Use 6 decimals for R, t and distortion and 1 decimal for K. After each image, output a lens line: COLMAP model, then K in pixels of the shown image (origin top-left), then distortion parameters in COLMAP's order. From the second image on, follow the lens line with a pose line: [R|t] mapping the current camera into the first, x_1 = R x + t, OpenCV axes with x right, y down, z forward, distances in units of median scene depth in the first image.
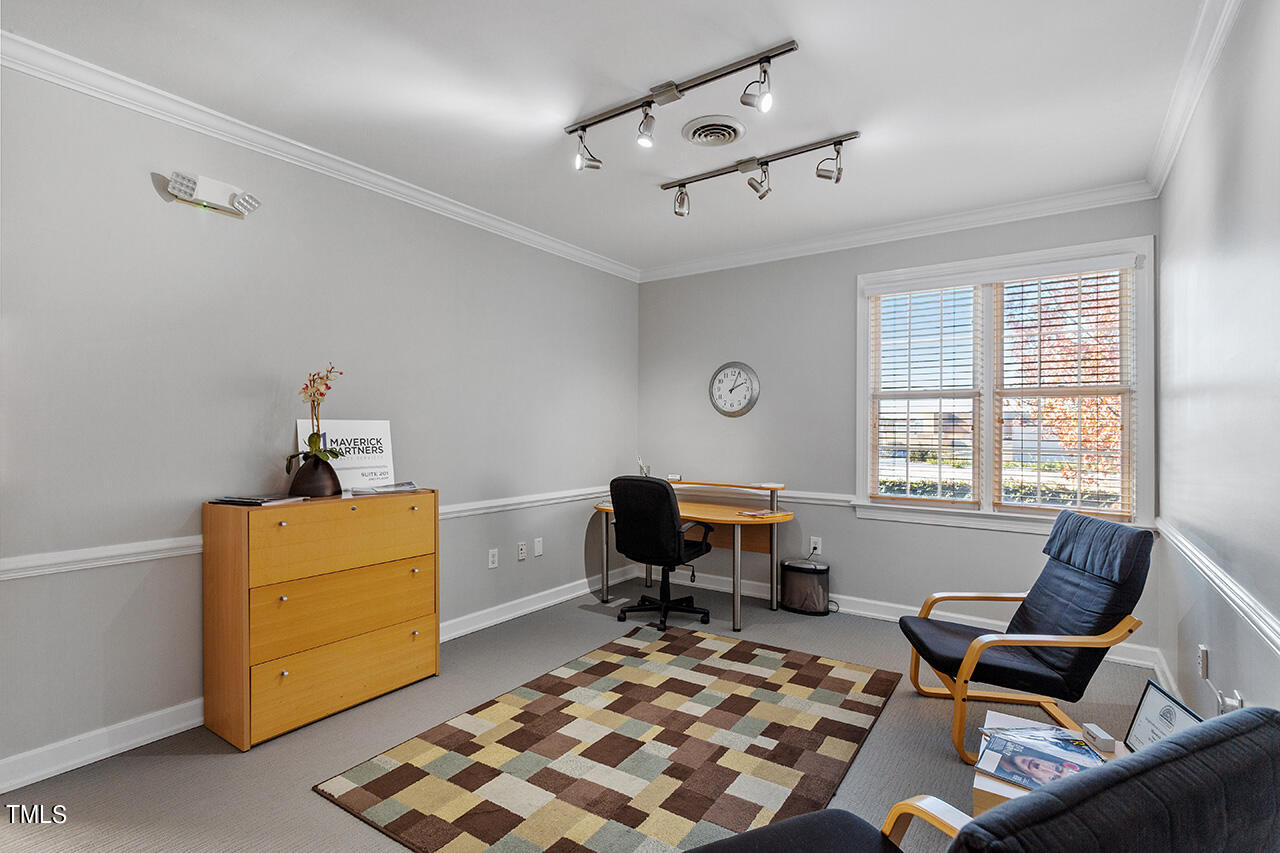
lens RADIAL K [[602.8, 0, 639.3], [0, 602.8, 420.9], [0, 0, 1]] dist [-0.001520, -0.000003]
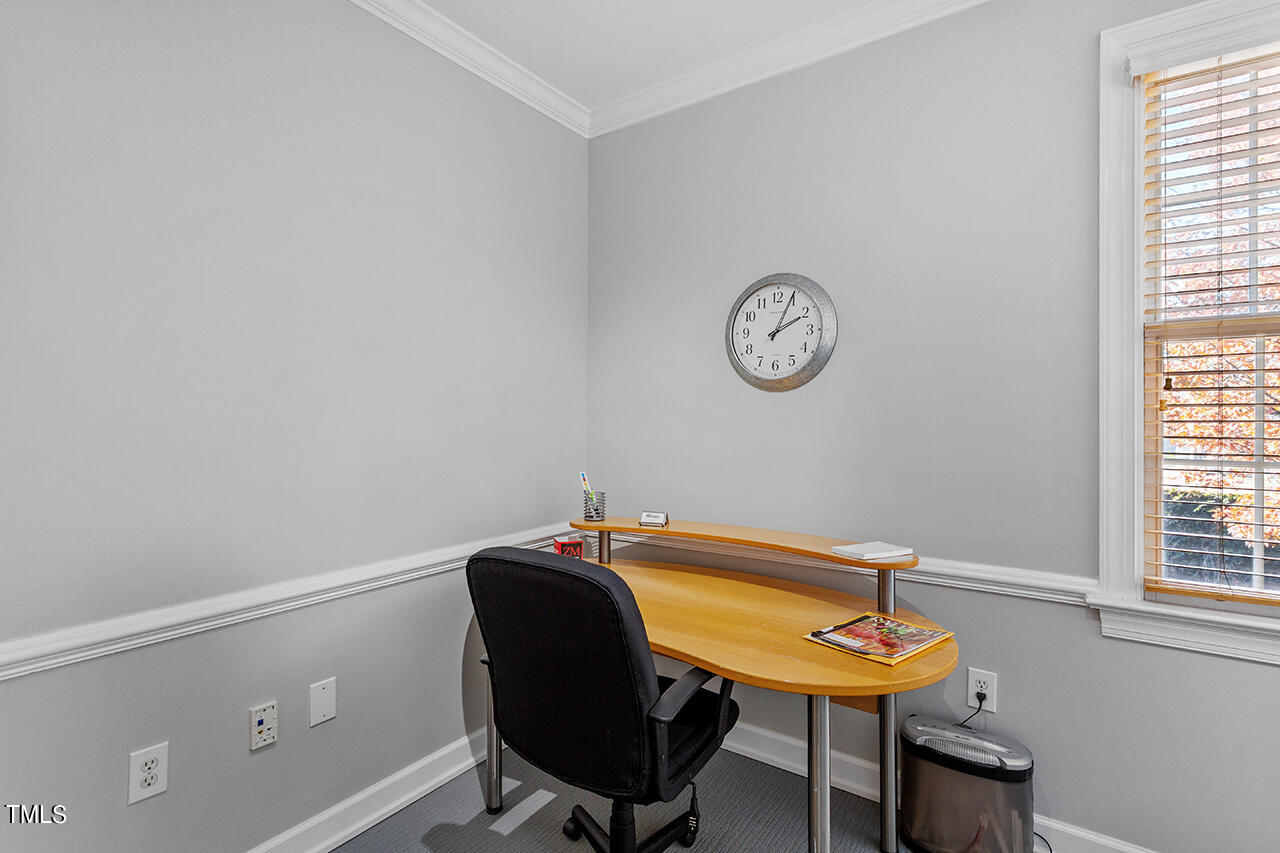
lens RADIAL K [[602.8, 0, 639.3], [0, 602.8, 420.9], [0, 0, 1]] dist [-0.001520, -0.000003]
pose [[0.999989, -0.004621, -0.000507, 0.064102], [0.004630, 0.999835, 0.017581, 0.010680], [0.000426, -0.017583, 0.999845, 0.708519]]
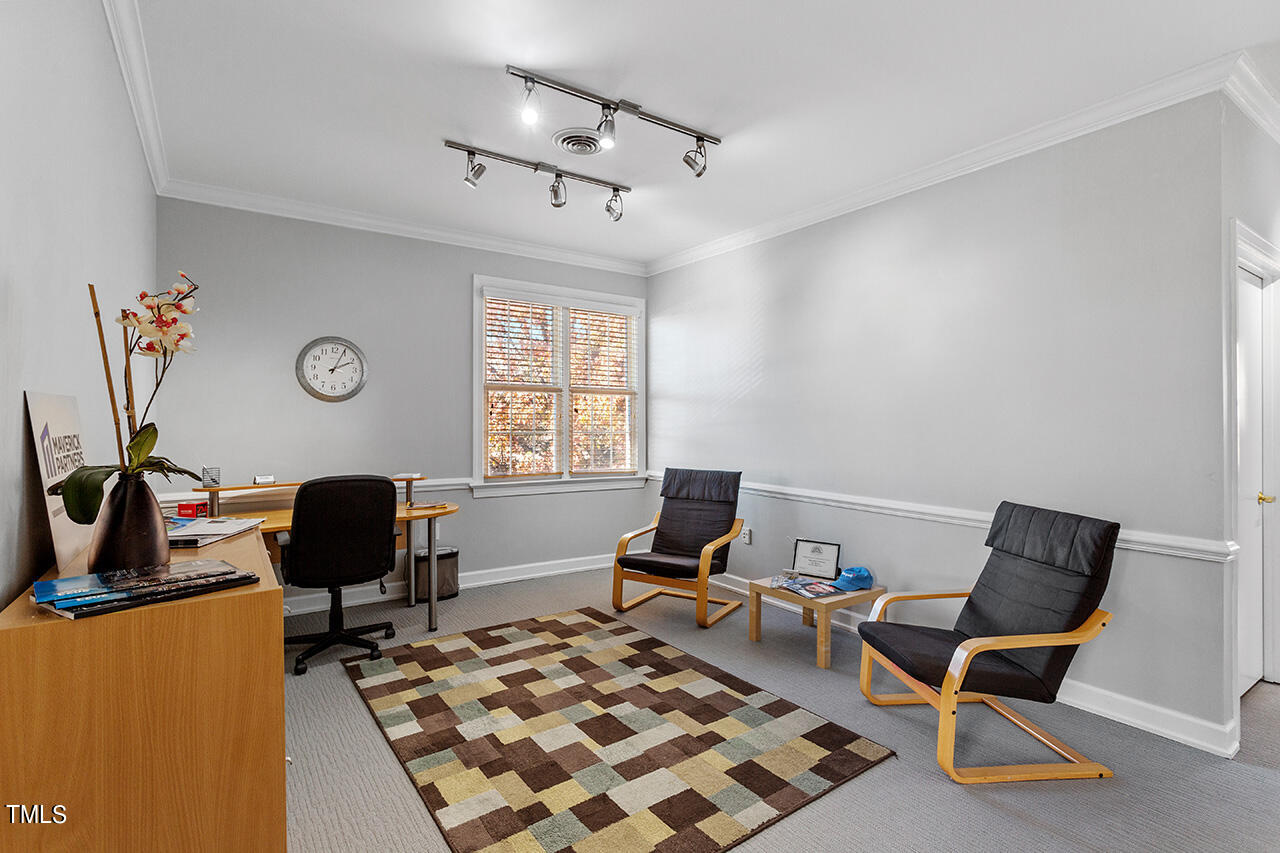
lens RADIAL K [[614.7, 0, 640.0], [0, 614.7, 419.2], [0, 0, 1]] dist [-0.000562, 0.000060]
pose [[0.349847, -0.002825, 0.936802, -0.671797], [-0.017580, 0.999800, 0.009580, 0.002686], [-0.936642, -0.019821, 0.349728, 0.392632]]
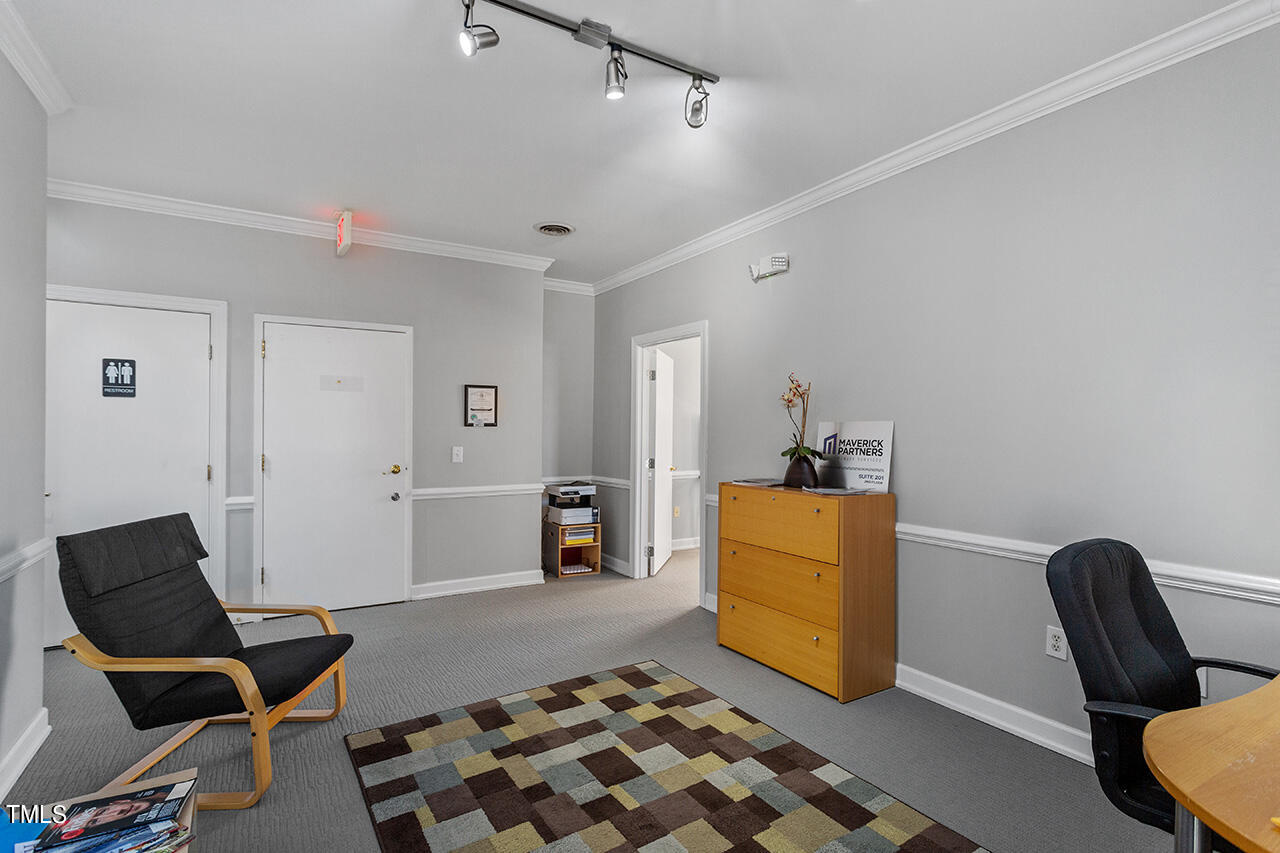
lens RADIAL K [[614.7, 0, 640.0], [0, 614.7, 419.2], [0, 0, 1]] dist [-0.000562, 0.000060]
pose [[-0.389585, -0.019287, -0.920789, 0.559017], [0.005429, 0.999715, -0.023237, 0.015028], [0.920975, -0.014052, -0.389369, 0.952191]]
